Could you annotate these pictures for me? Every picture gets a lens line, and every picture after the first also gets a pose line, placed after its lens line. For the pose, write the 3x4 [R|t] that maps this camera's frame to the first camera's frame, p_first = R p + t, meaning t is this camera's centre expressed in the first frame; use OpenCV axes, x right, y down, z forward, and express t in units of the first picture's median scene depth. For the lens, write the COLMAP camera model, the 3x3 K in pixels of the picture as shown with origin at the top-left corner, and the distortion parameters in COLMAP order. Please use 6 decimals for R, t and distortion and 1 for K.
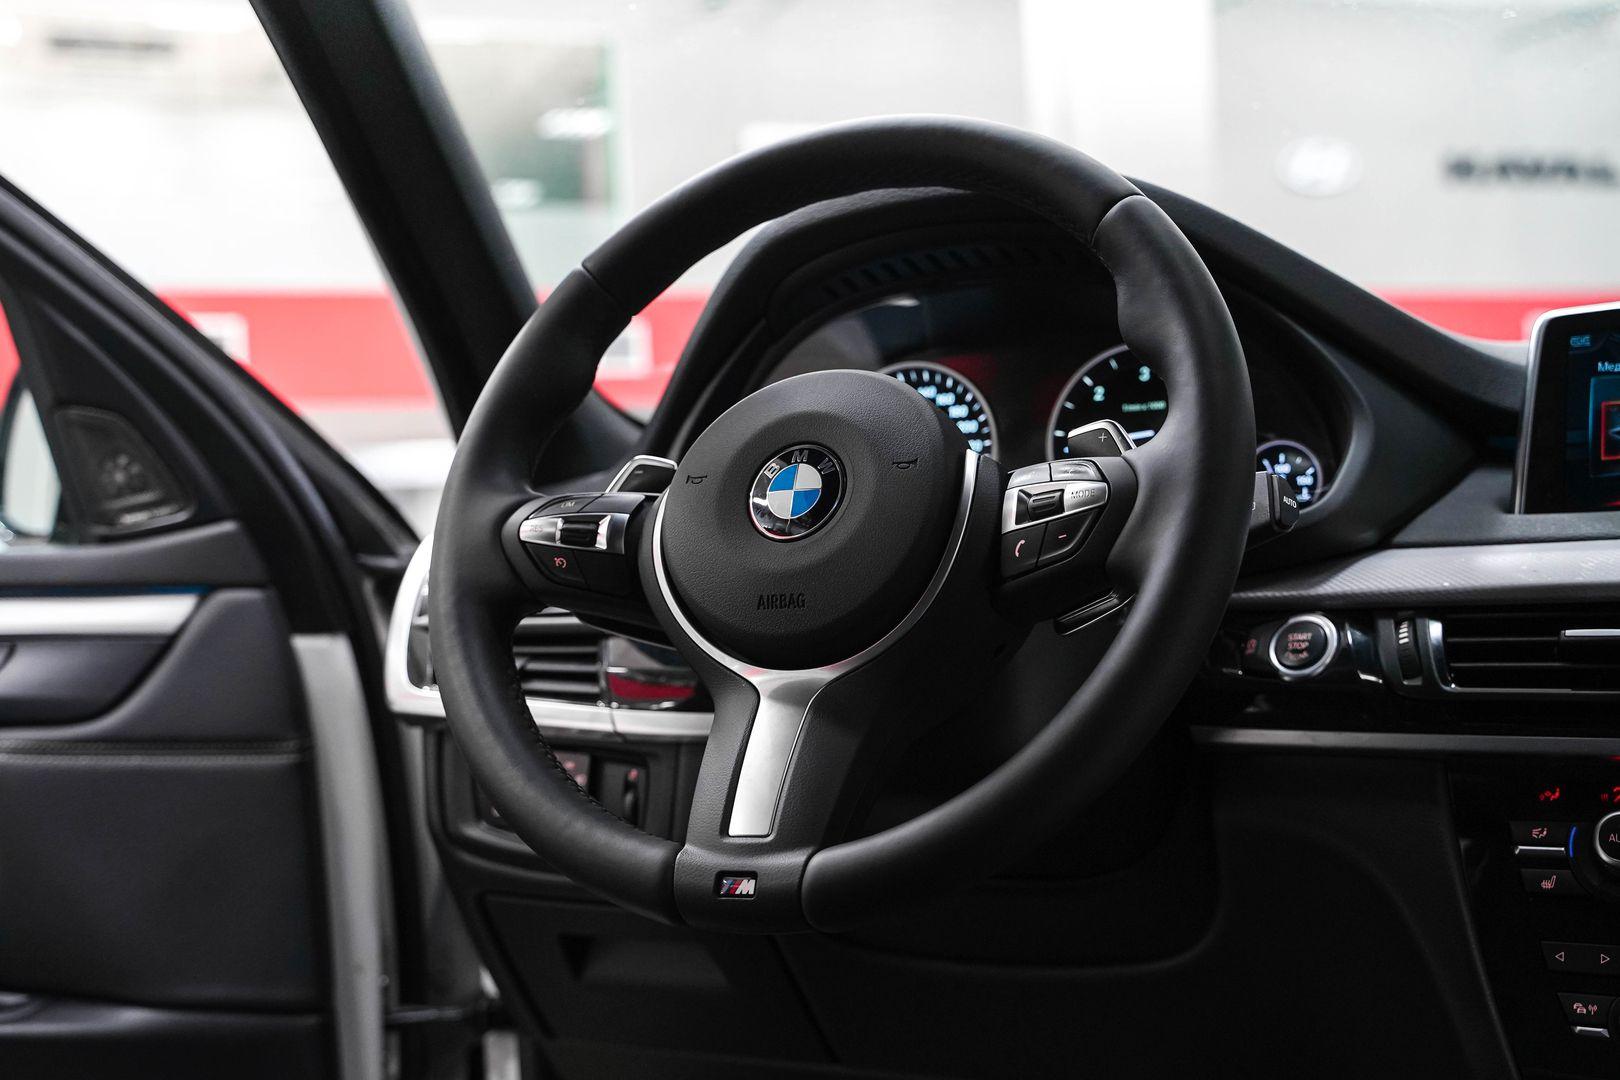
lens RADIAL K [[2182.1, 0, 813.0], [0, 2182.1, 499.5], [0, 0, 1]] dist [0.066324, 0.000000]
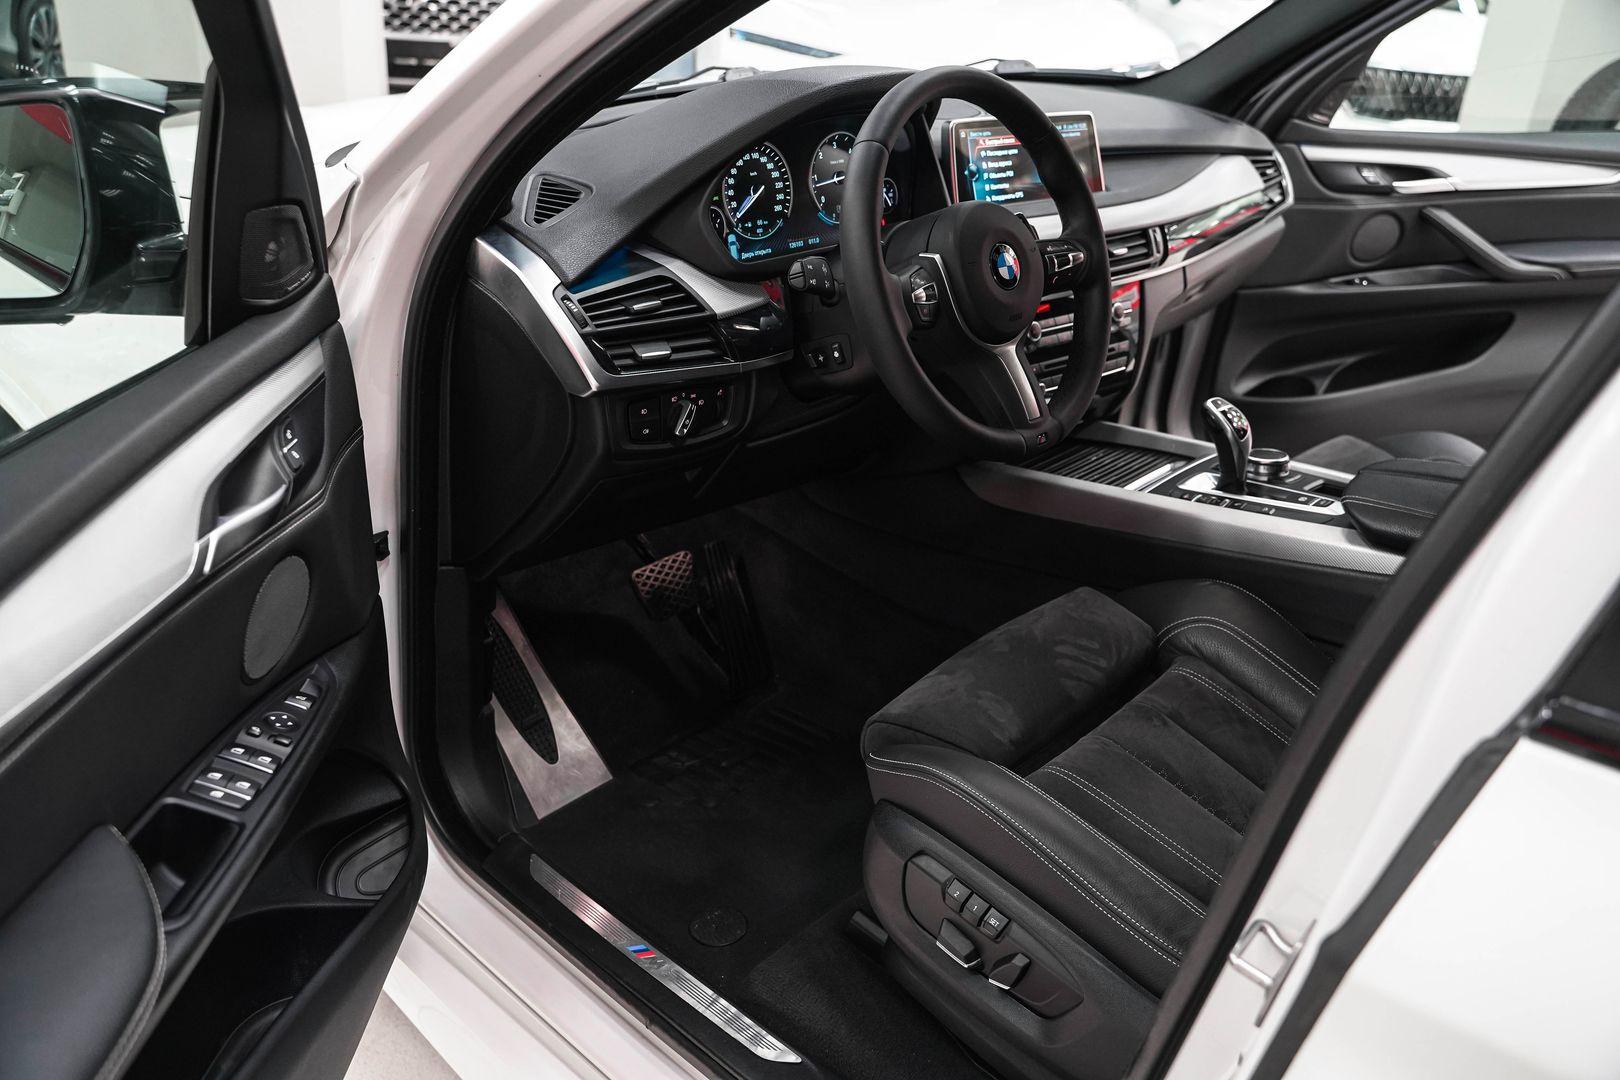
lens RADIAL K [[1310.3, 0, 810.8], [0, 1310.3, 523.8], [0, 0, 1]] dist [-0.121296, 0.085815]
pose [[0.295733, -0.359492, 0.885047, -1.199267], [-0.104365, 0.908783, 0.404006, -0.251873], [-0.949552, -0.211846, 0.231239, 0.733911]]
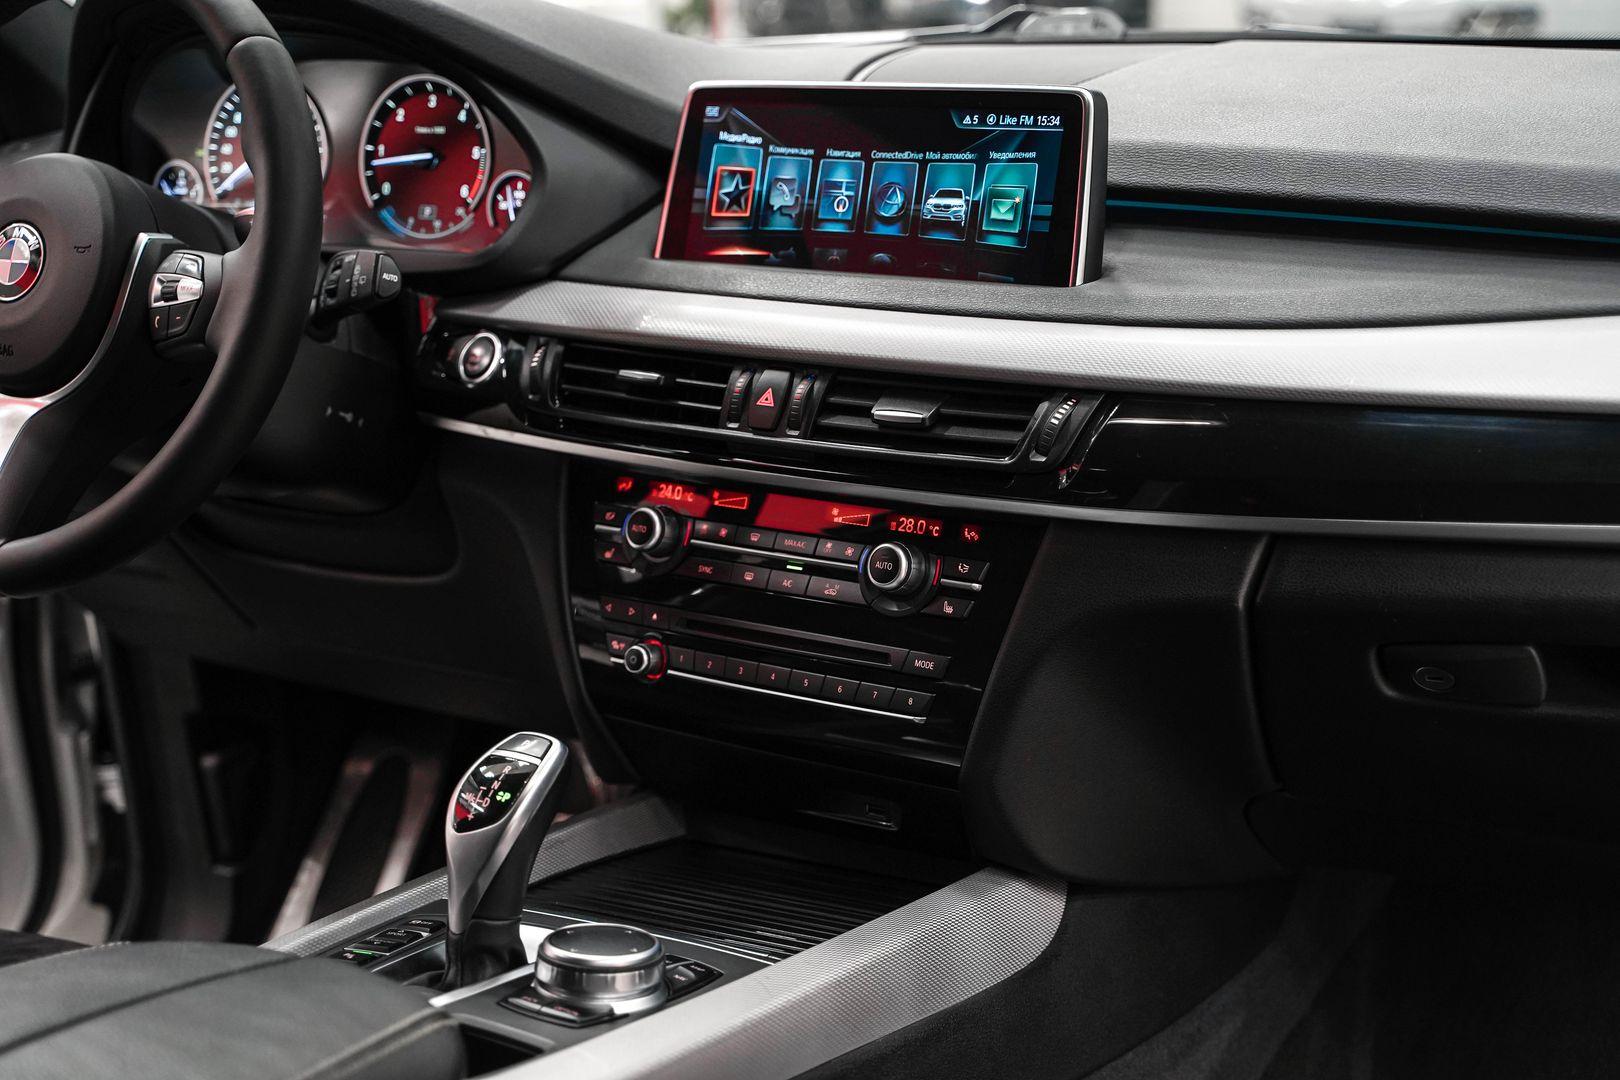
lens RADIAL K [[2512.0, 0, 820.1], [0, 2512.0, 535.8], [0, 0, 1]] dist [0.128781, 0.000000]
pose [[0.996625, 0.021389, -0.079247, 0.531248], [0.002537, 0.956964, 0.290195, -0.256455], [0.082044, -0.289417, 0.953681, -0.410798]]
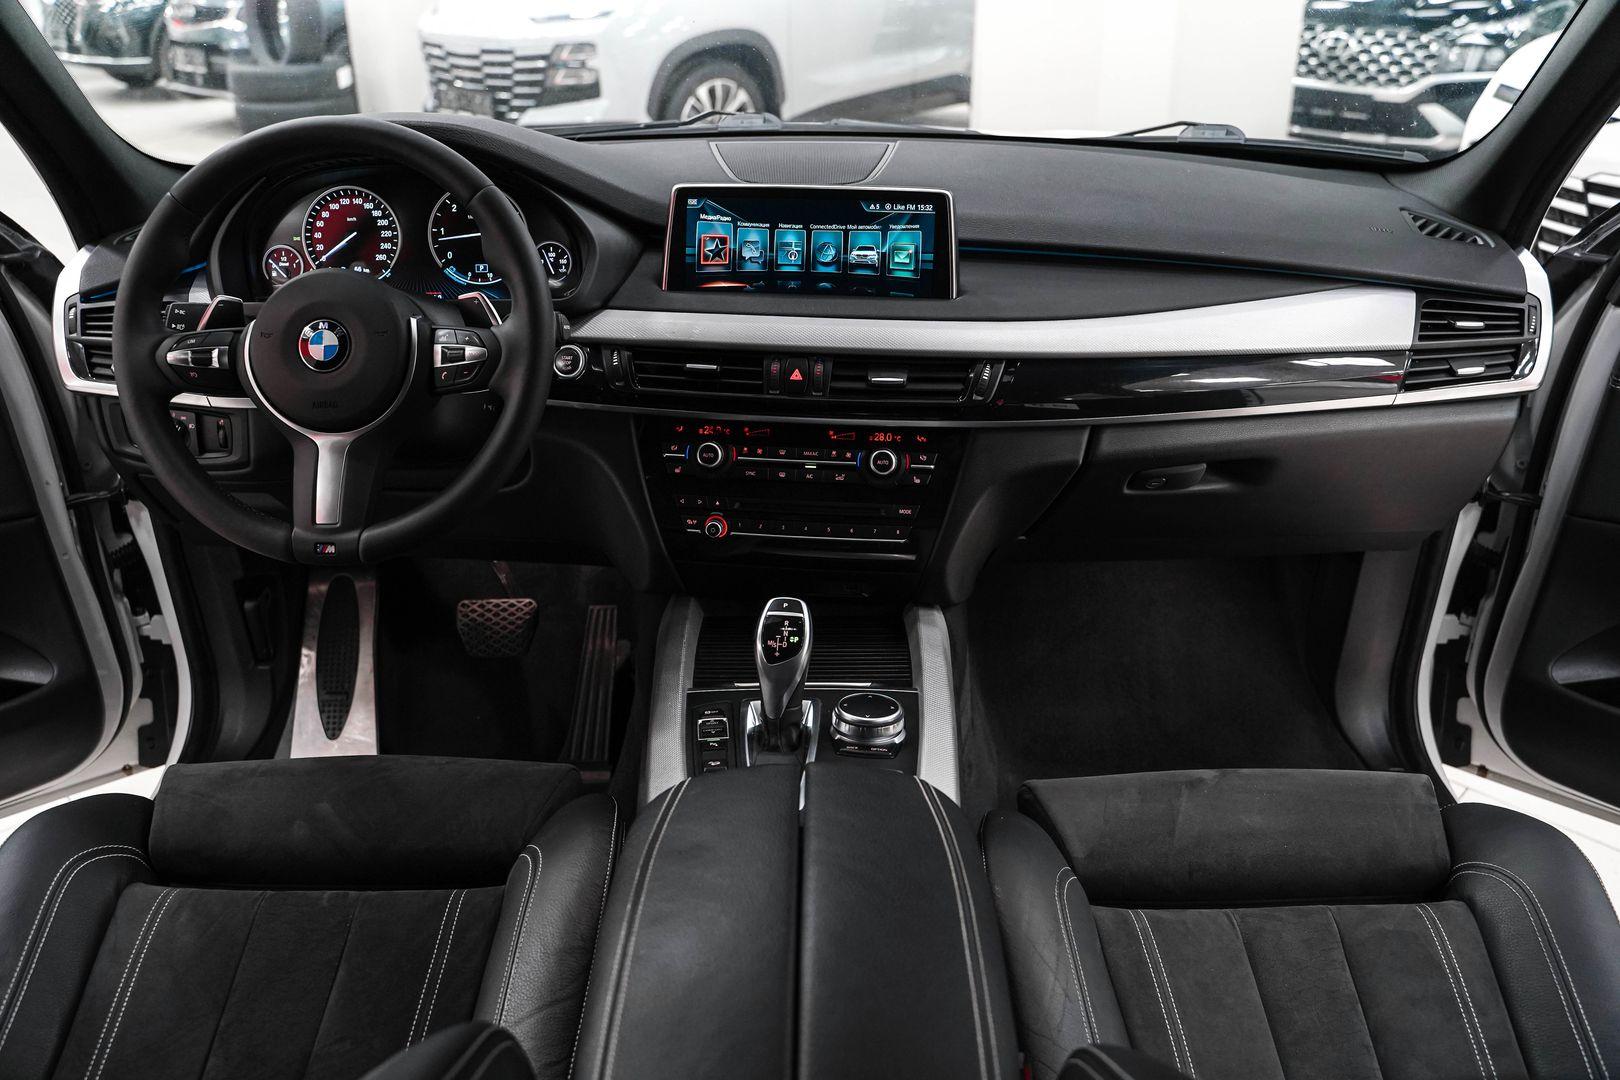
lens RADIAL K [[1310.3, 0, 808.7], [0, 1310.3, 535.1], [0, 0, 1]] dist [-0.121296, 0.085815]
pose [[0.903982, -0.147185, 0.401439, -0.092441], [-0.052206, 0.893863, 0.445290, -0.346862], [-0.424372, -0.423491, 0.800352, -0.165589]]
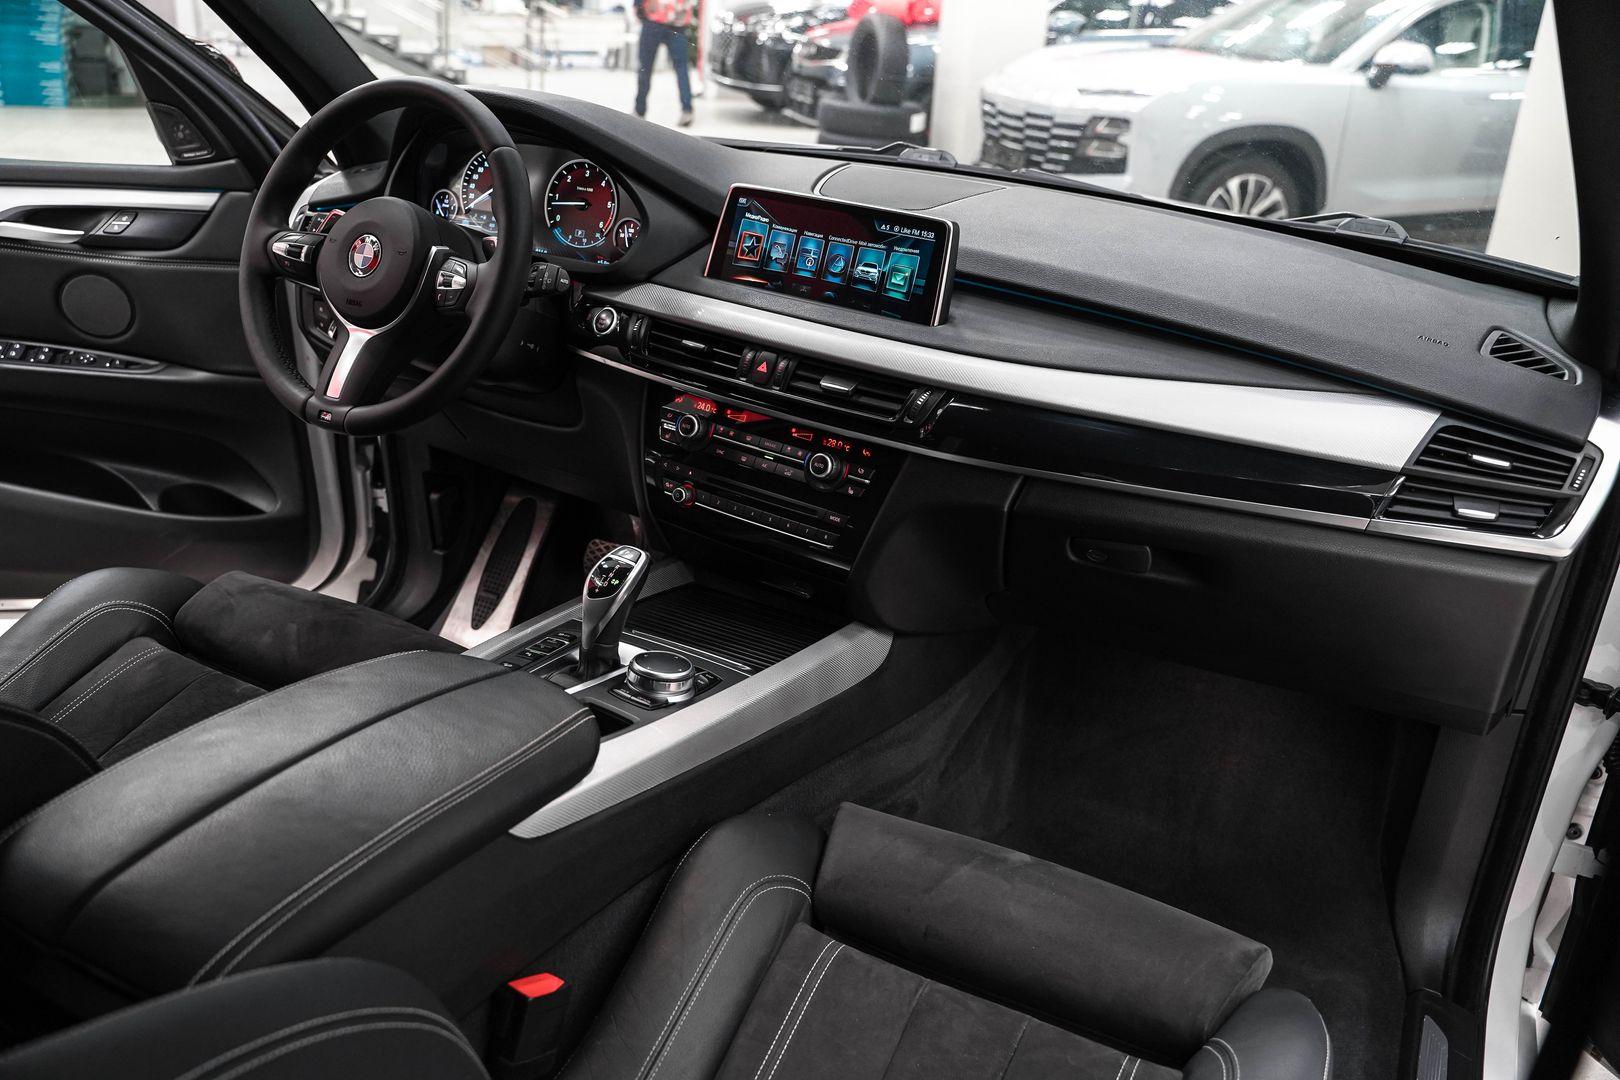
lens RADIAL K [[1310.3, 0, 812.8], [0, 1310.3, 536.1], [0, 0, 1]] dist [-0.121296, 0.085815]
pose [[0.993261, 0.115769, 0.005480, 0.458252], [-0.107006, 0.897856, 0.427088, -0.344985], [0.044523, -0.424796, 0.904194, -0.358121]]
